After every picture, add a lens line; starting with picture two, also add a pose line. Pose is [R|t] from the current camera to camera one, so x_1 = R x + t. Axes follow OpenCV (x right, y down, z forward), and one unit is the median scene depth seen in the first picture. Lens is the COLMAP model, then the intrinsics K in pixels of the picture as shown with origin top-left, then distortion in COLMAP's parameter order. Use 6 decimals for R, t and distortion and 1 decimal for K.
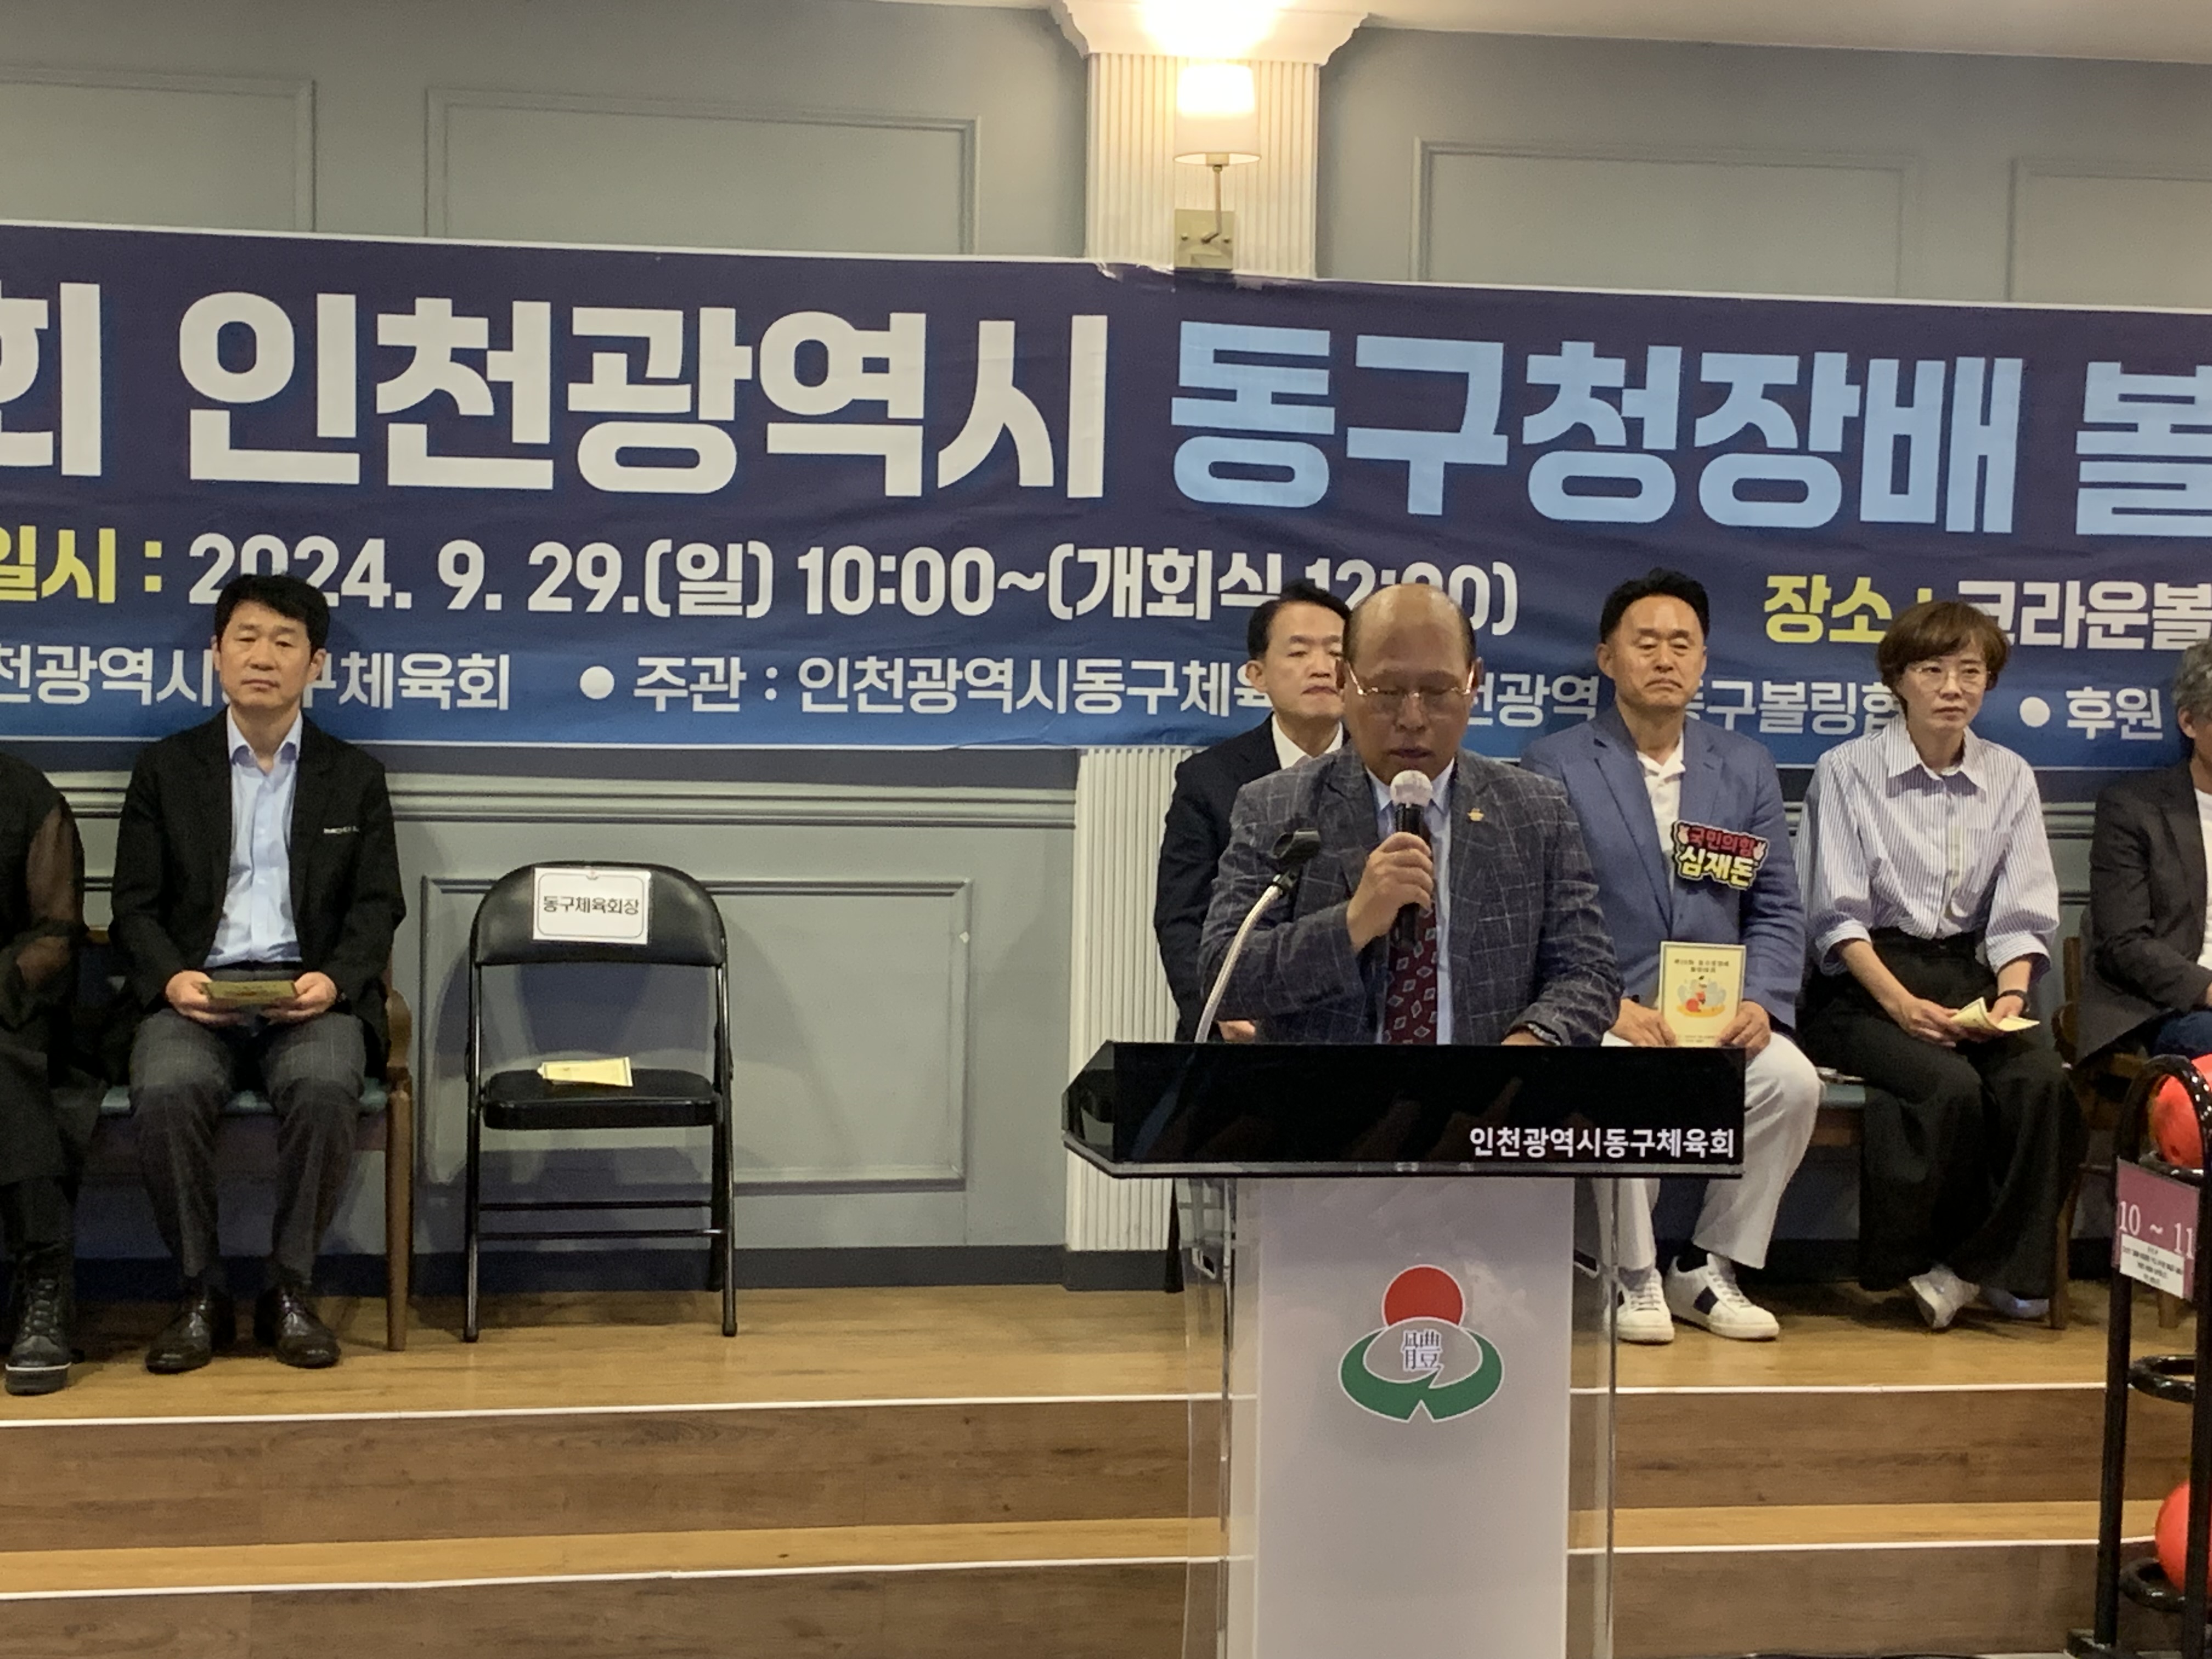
lens RADIAL K [[3656.0, 0, 1159.2], [0, 3656.0, 828.1], [0, 0, 1]] dist [0.150390, -0.603811]
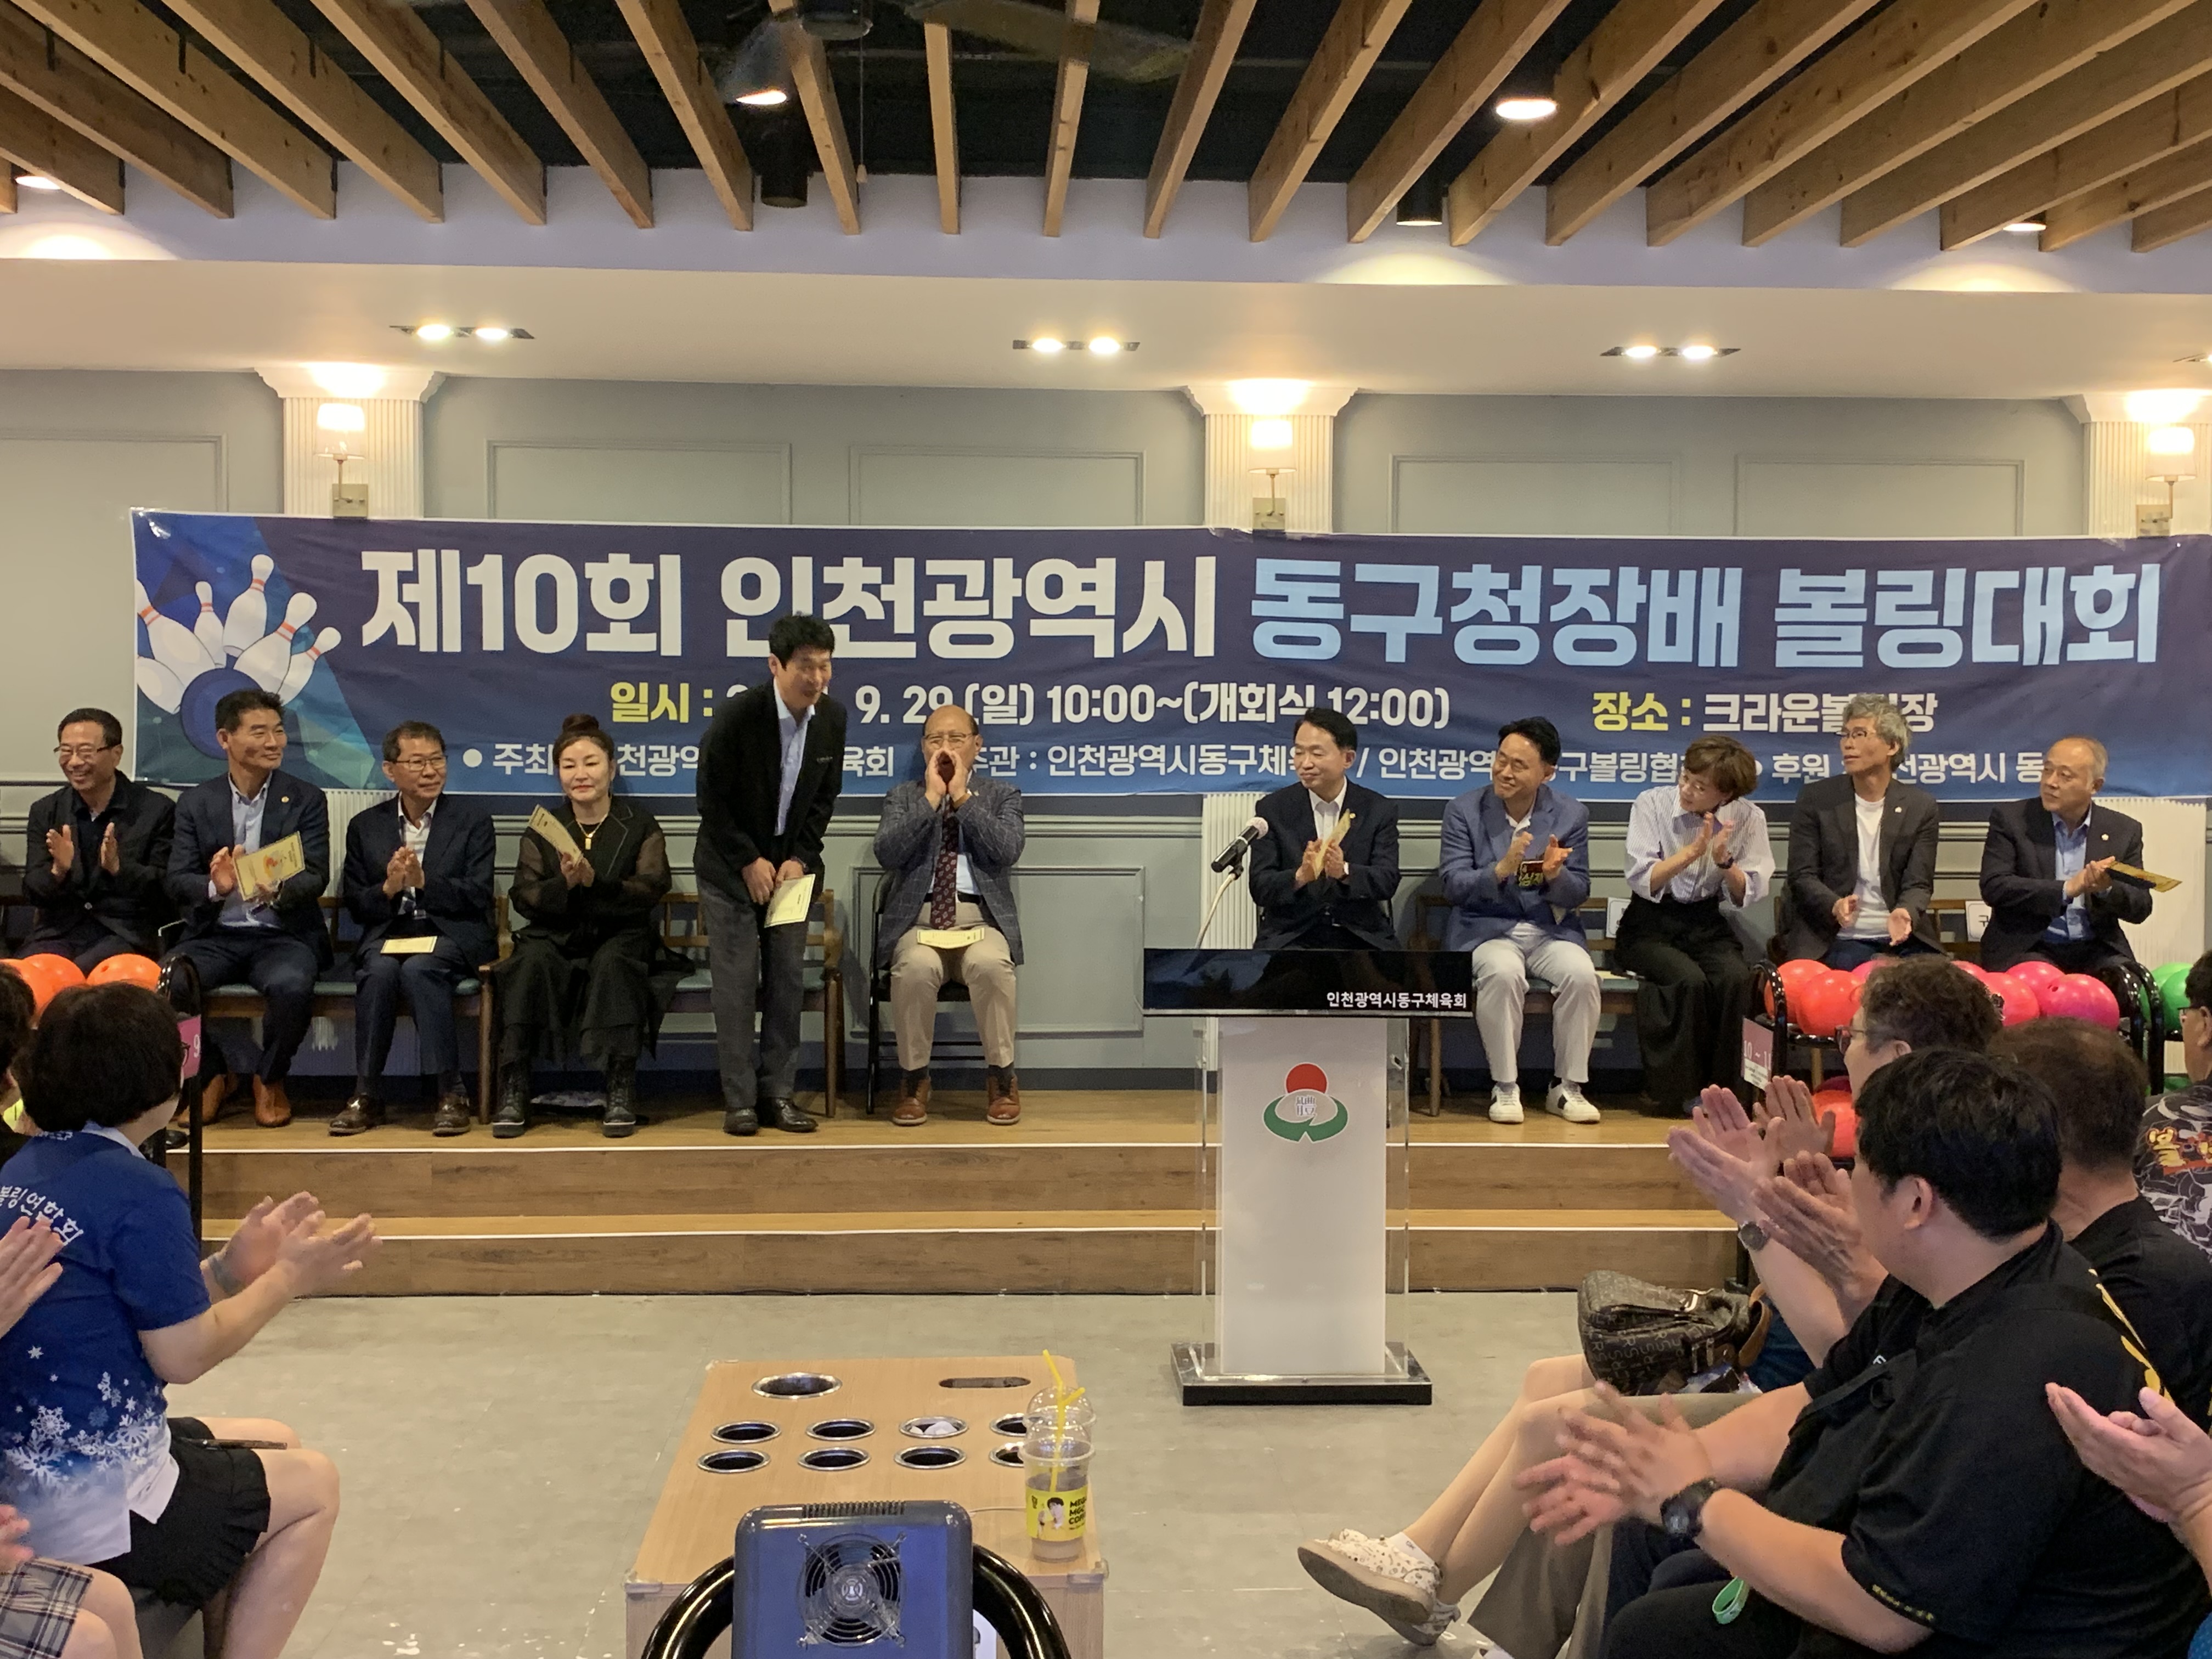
lens RADIAL K [[2436.0, 0, 1126.0], [0, 2436.0, 790.4], [0, 0, 1]] dist [0.073815, 0.007153]
pose [[0.991514, -0.008309, -0.129734, 0.098932], [0.006133, 0.999834, -0.017159, -0.003072], [0.129855, 0.016218, 0.991400, -0.207731]]
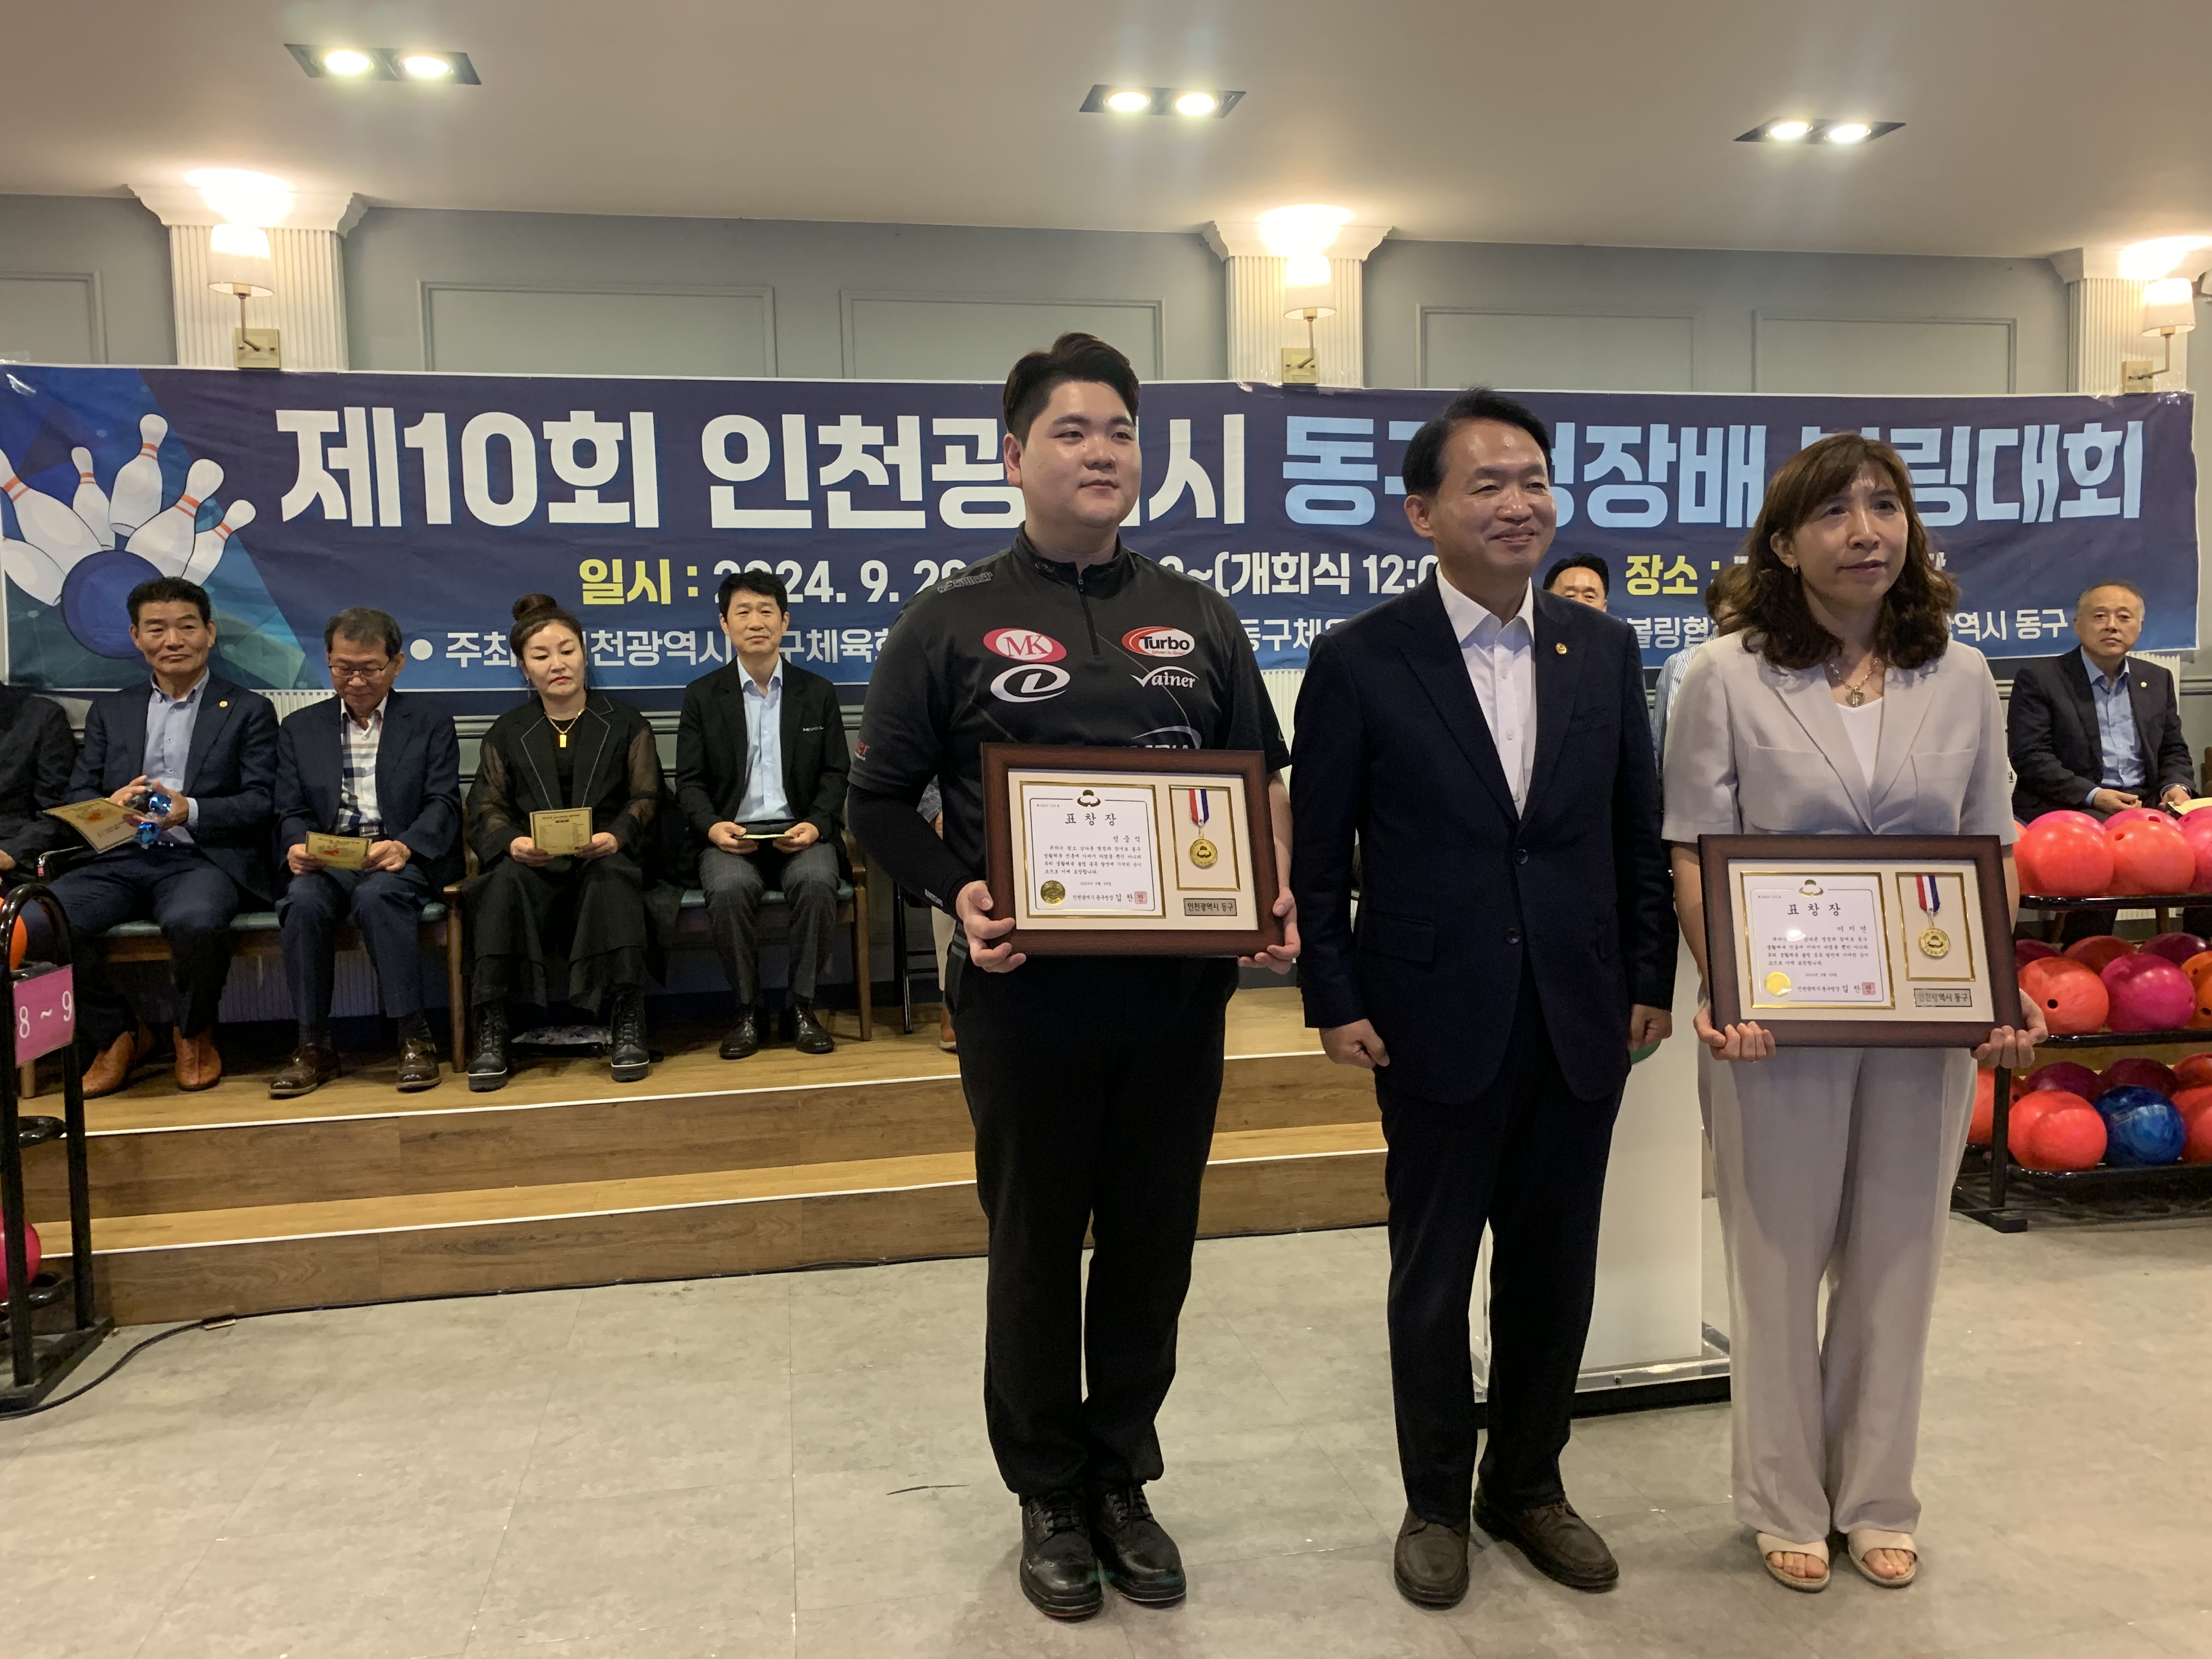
lens RADIAL K [[1682.6, 0, 1109.1], [0, 1682.6, 819.2], [0, 0, 1]] dist [0.012772, -0.003032]
pose [[0.999146, -0.041301, 0.000822, -0.085581], [0.041263, 0.998764, 0.027721, 0.023111], [-0.001966, -0.027663, 0.999615, 0.221015]]
